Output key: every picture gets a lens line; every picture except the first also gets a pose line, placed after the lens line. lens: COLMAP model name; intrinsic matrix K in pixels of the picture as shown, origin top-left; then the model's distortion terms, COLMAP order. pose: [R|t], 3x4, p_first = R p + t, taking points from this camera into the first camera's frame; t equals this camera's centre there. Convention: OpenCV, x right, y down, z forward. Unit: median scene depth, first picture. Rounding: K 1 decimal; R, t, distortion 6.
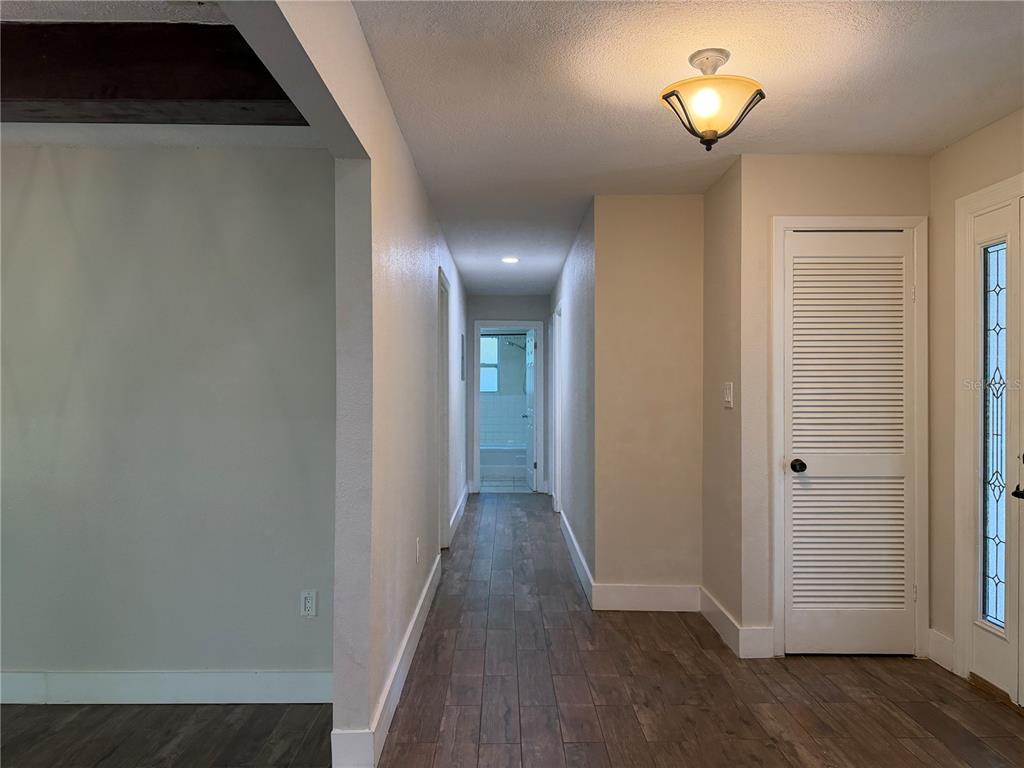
lens RADIAL K [[746.4, 0, 510.6], [0, 746.4, 378.8], [0, 0, 1]] dist [0.001093, 0.001067]
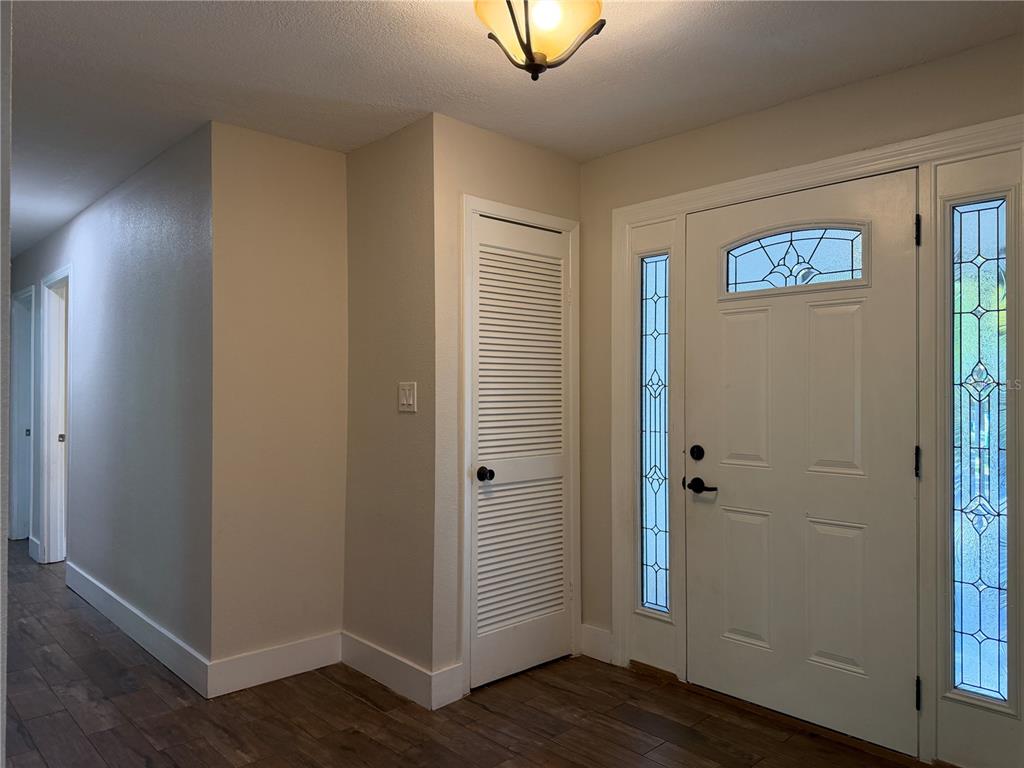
lens RADIAL K [[728.1, 0, 512.0], [0, 728.1, 384.0], [0, 0, 1]] dist [0.123600, -0.128791]
pose [[0.728705, 0.006824, 0.684793, -0.201448], [-0.007485, 0.999970, -0.001999, 0.008279], [-0.684786, -0.003669, 0.728735, 0.330484]]
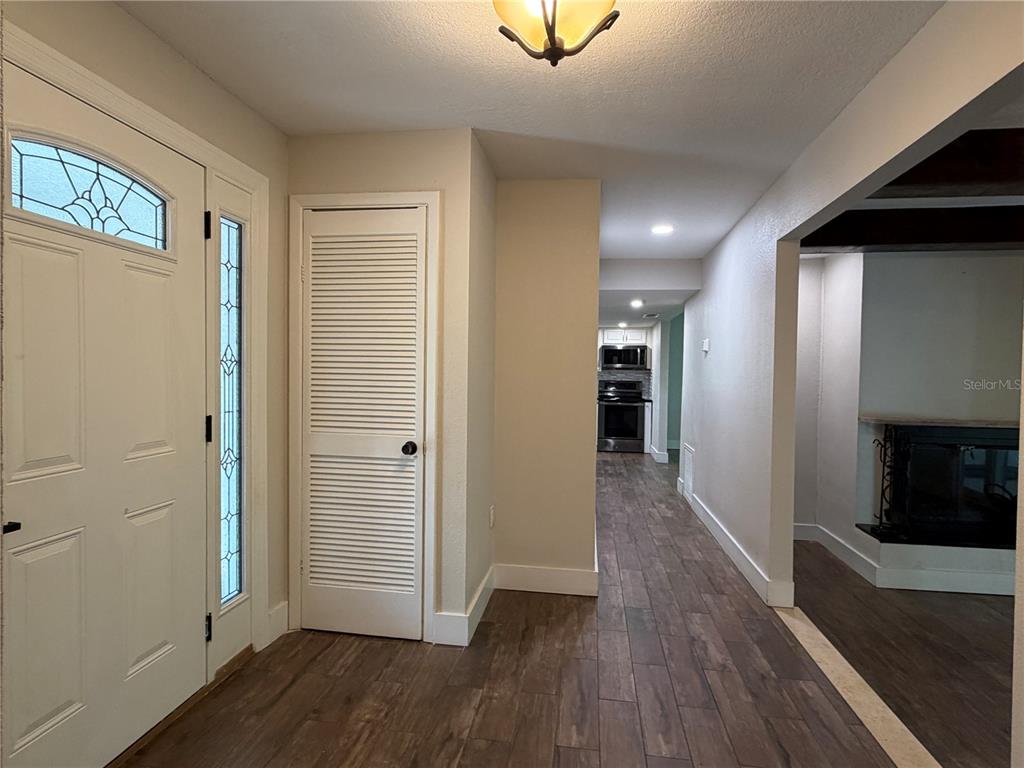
lens RADIAL K [[575.1, 0, 515.8], [0, 575.1, 387.2], [0, 0, 1]] dist [0.002206, 0.000053]
pose [[-0.991652, -0.019708, 0.127428, 0.157795], [-0.017833, 0.999716, 0.015838, 0.016438], [-0.127704, 0.013434, -0.991721, 1.165582]]
